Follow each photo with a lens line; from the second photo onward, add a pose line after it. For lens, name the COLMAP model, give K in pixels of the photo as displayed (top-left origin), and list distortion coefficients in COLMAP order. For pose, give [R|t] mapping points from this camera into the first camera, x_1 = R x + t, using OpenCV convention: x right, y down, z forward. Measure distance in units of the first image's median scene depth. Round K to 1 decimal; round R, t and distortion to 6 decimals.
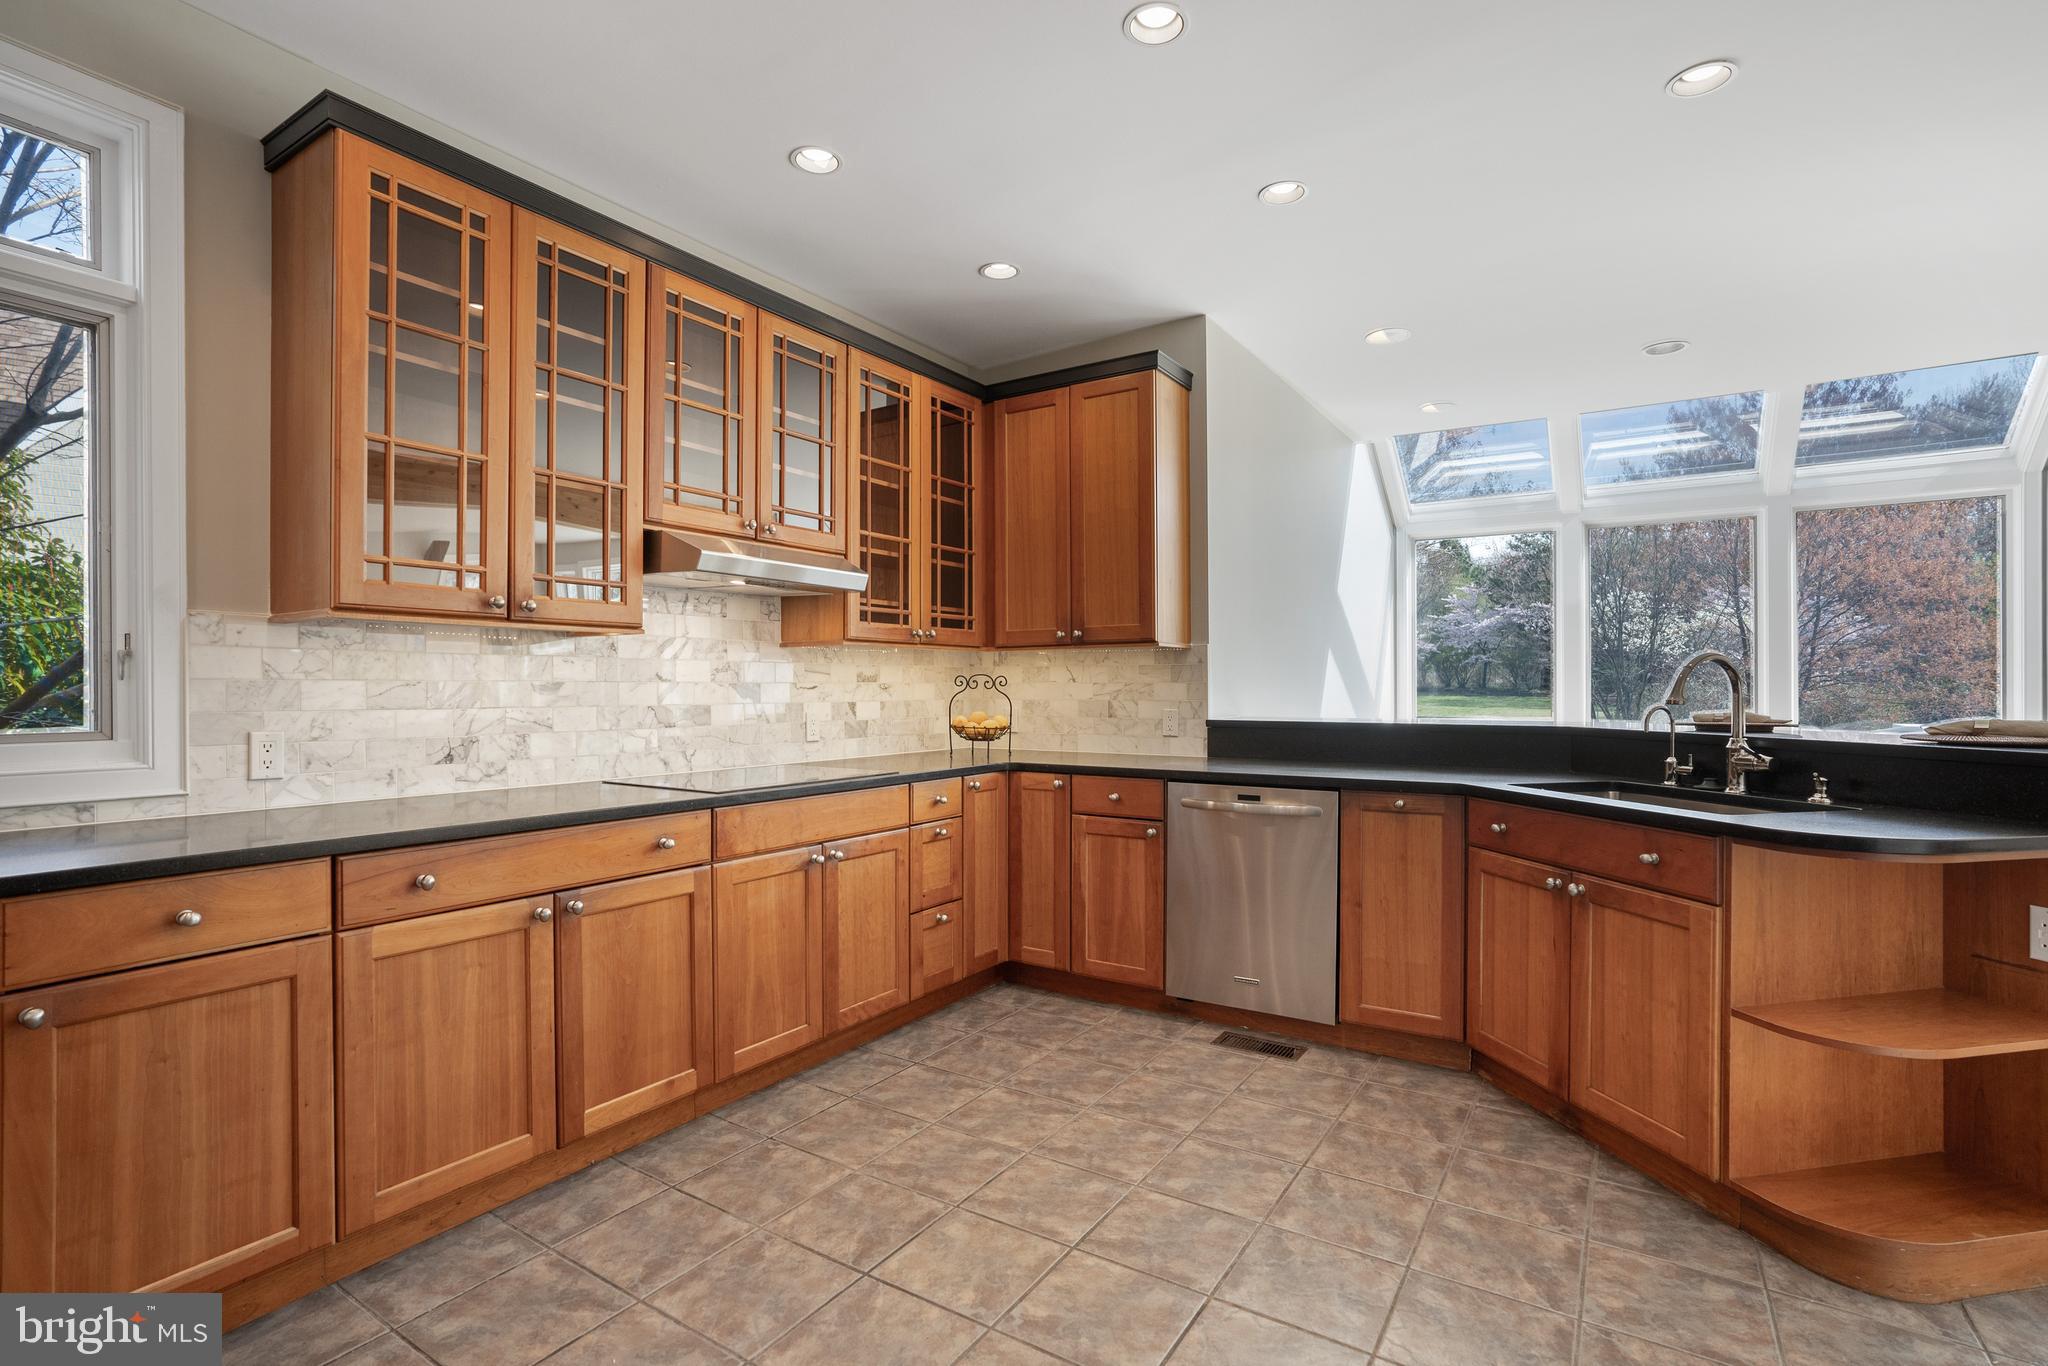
lens RADIAL K [[955.6, 0, 1019.7], [0, 955.6, 688.8], [0, 0, 1]] dist [-0.051538, 0.027814]
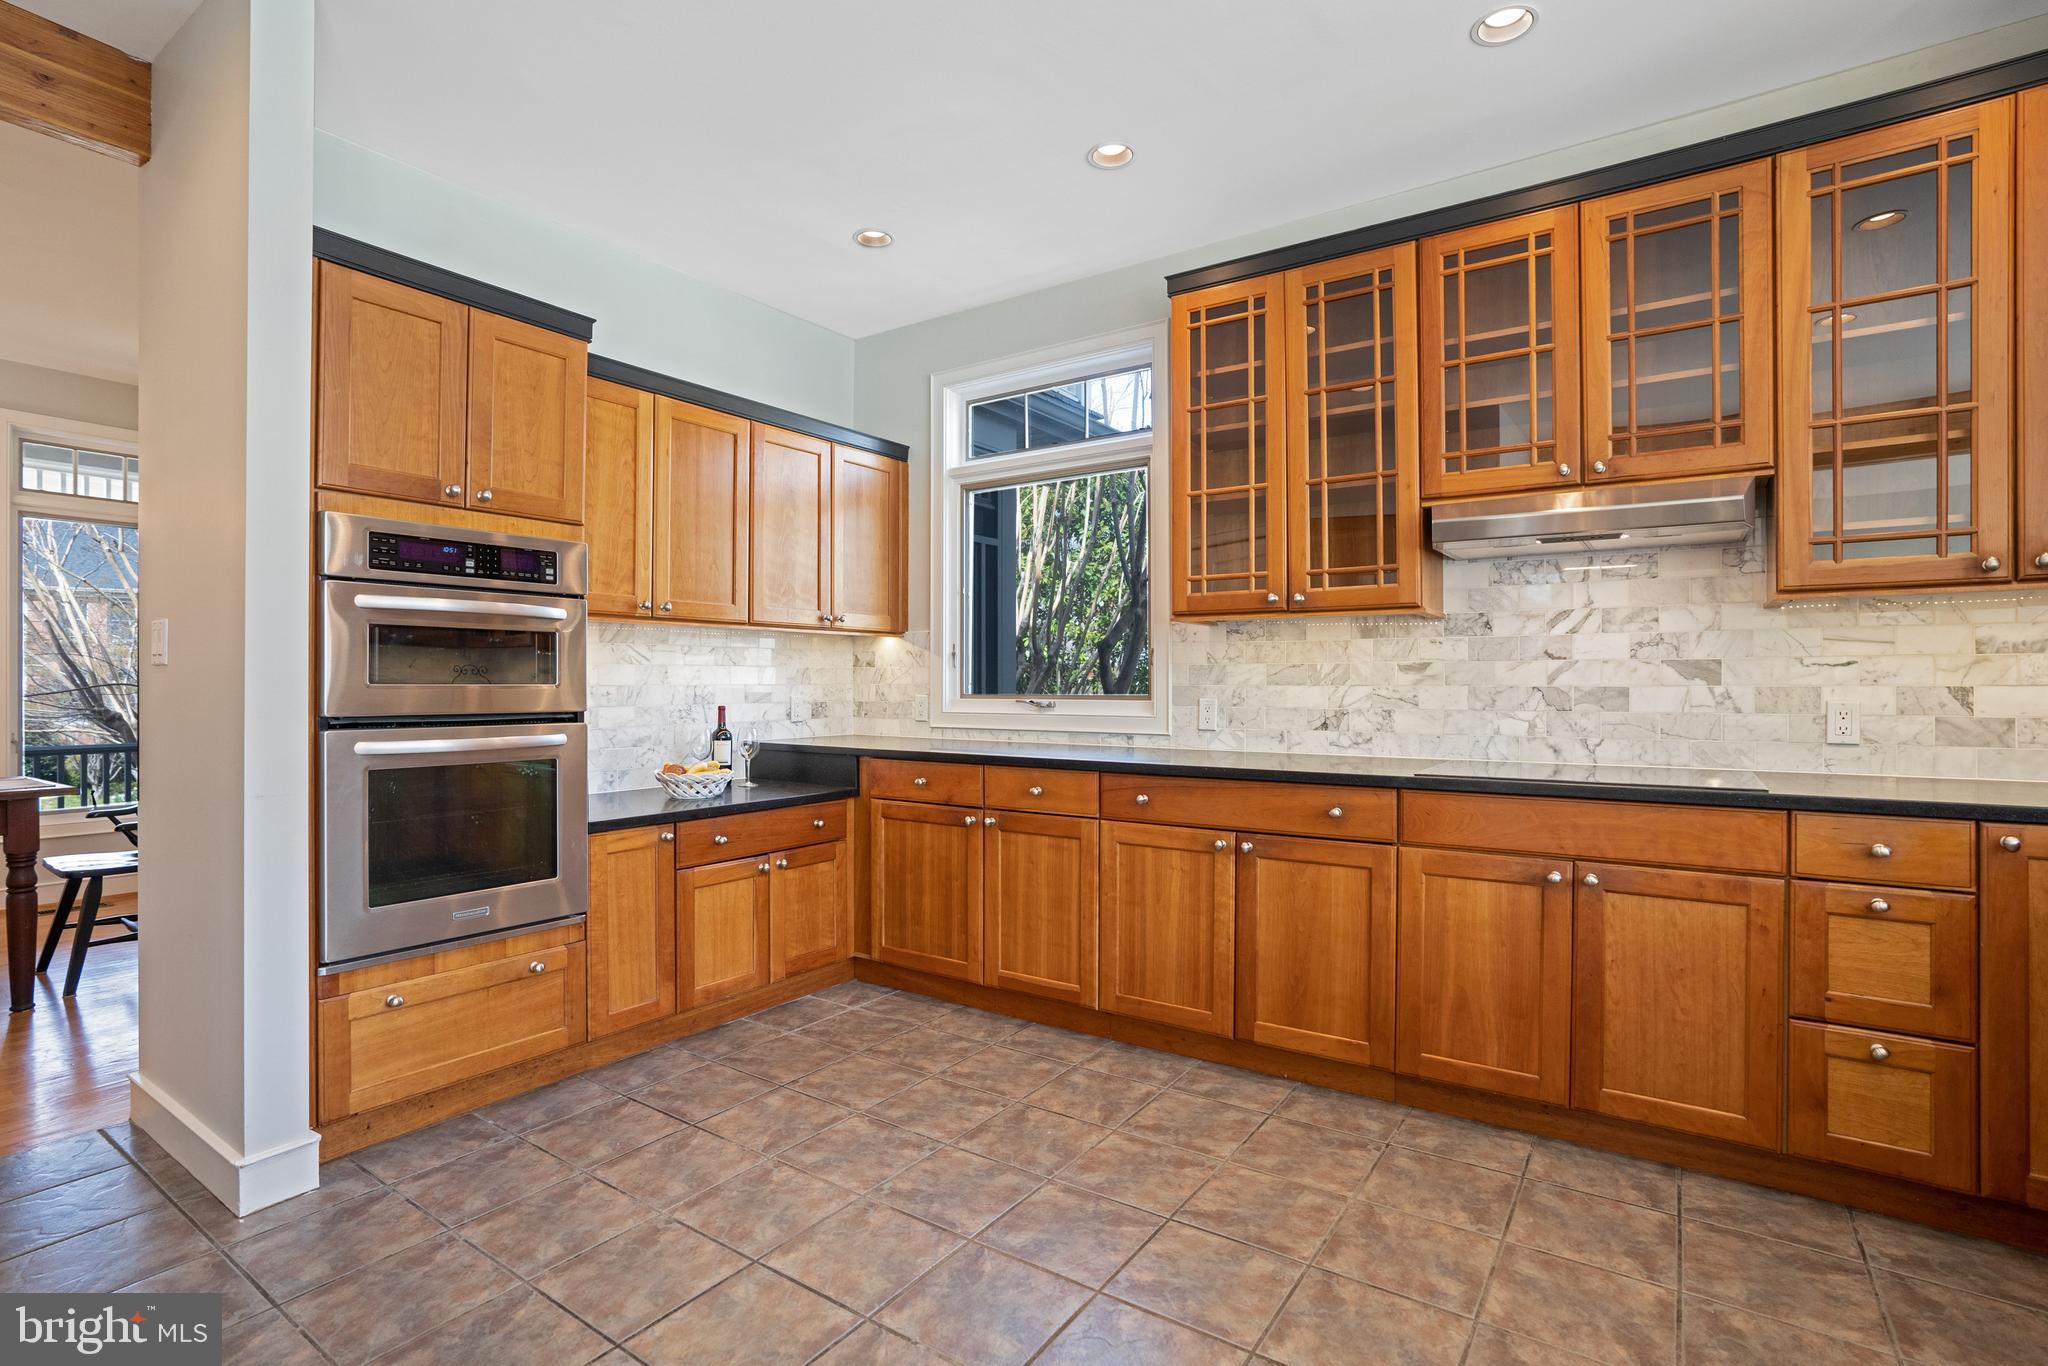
lens RADIAL K [[986.0, 0, 1015.8], [0, 986.0, 686.6], [0, 0, 1]] dist [-0.054425, 0.030016]
pose [[-0.028669, 0.003764, -0.999582, 0.675628], [-0.000580, 0.999993, 0.003783, 0.017774], [0.999589, 0.000688, -0.028667, 0.628998]]
